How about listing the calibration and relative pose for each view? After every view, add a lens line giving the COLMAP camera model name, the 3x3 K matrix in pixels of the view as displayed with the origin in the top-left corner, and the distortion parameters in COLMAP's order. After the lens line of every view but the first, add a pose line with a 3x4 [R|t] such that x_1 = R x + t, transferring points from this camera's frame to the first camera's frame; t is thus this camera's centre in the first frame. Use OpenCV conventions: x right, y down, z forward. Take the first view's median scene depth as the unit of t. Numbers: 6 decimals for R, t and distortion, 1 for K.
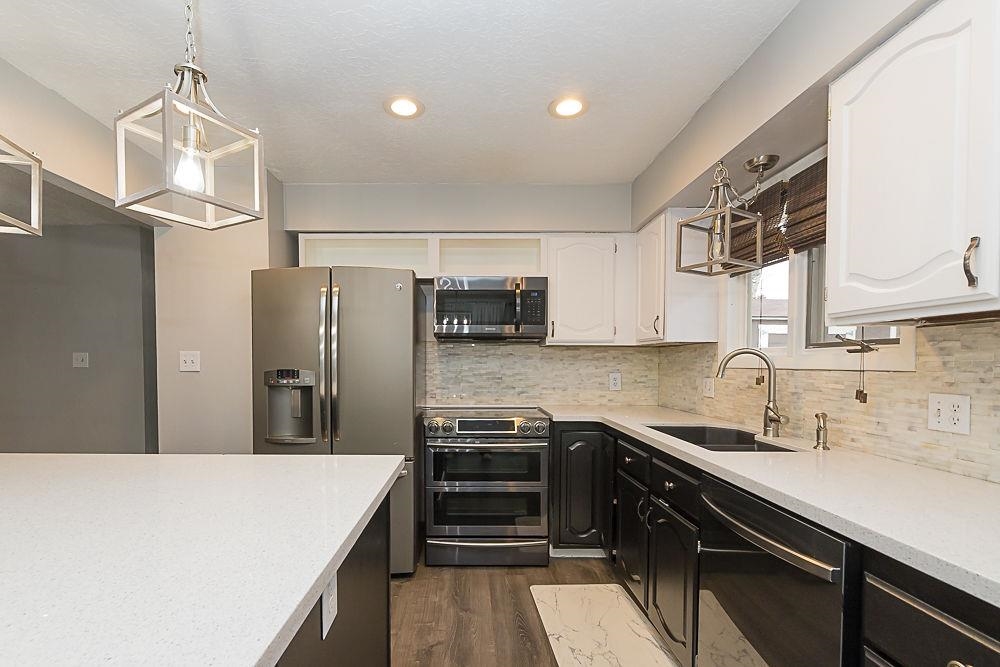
lens RADIAL K [[451.5, 0, 463.5], [0, 451.5, 376.9], [0, 0, 1]] dist [-0.000555, -0.000296]
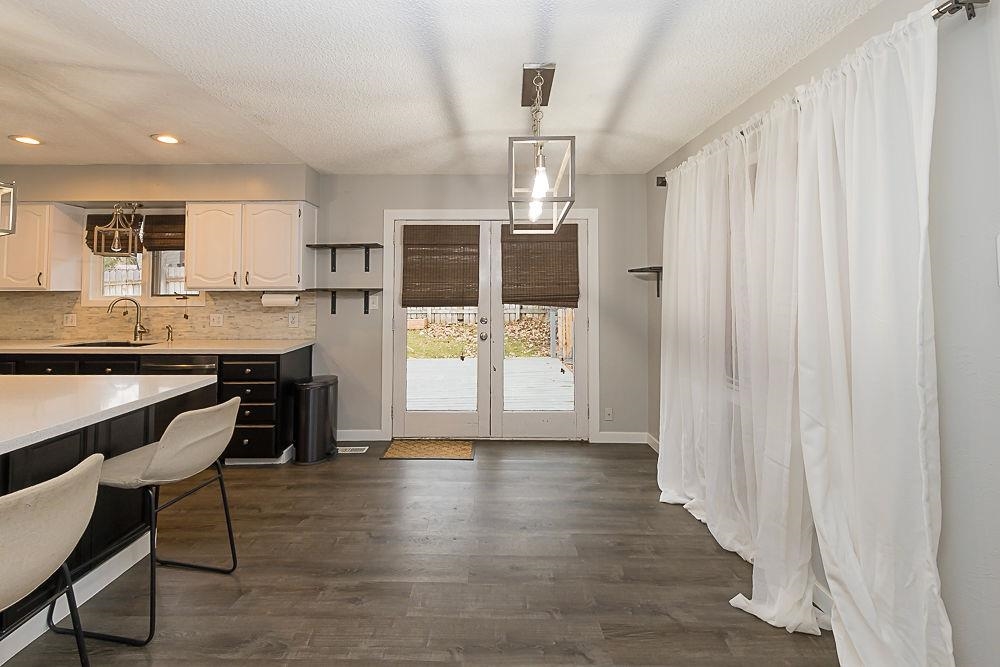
lens RADIAL K [[479.8, 0, 501.2], [0, 479.8, 266.8], [0, 0, 1]] dist [0.003291, 0.000300]
pose [[-0.000797, 0.040868, 0.999164, -1.493017], [0.034773, 0.998561, -0.040815, -0.053476], [-0.999395, 0.034711, -0.002217, -0.634632]]
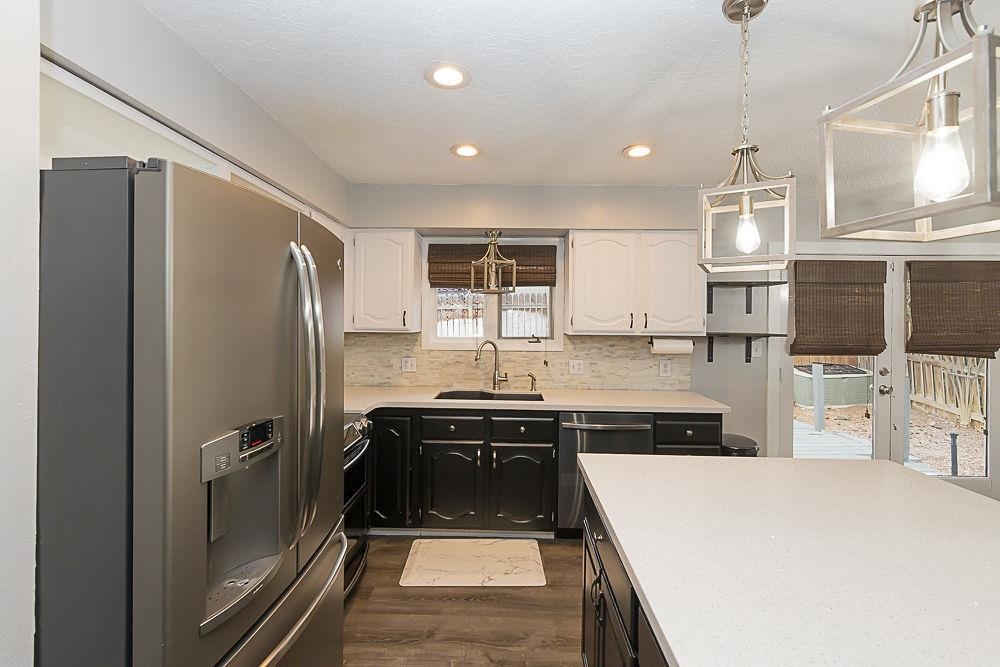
lens RADIAL K [[446.9, 0, 497.4], [0, 446.9, 316.9], [0, 0, 1]] dist [0.000190, 0.000004]
pose [[0.003882, -0.001216, 0.999992, -1.065672], [0.022272, 0.999751, 0.001130, -0.155382], [-0.999744, 0.022267, 0.003908, 0.988947]]
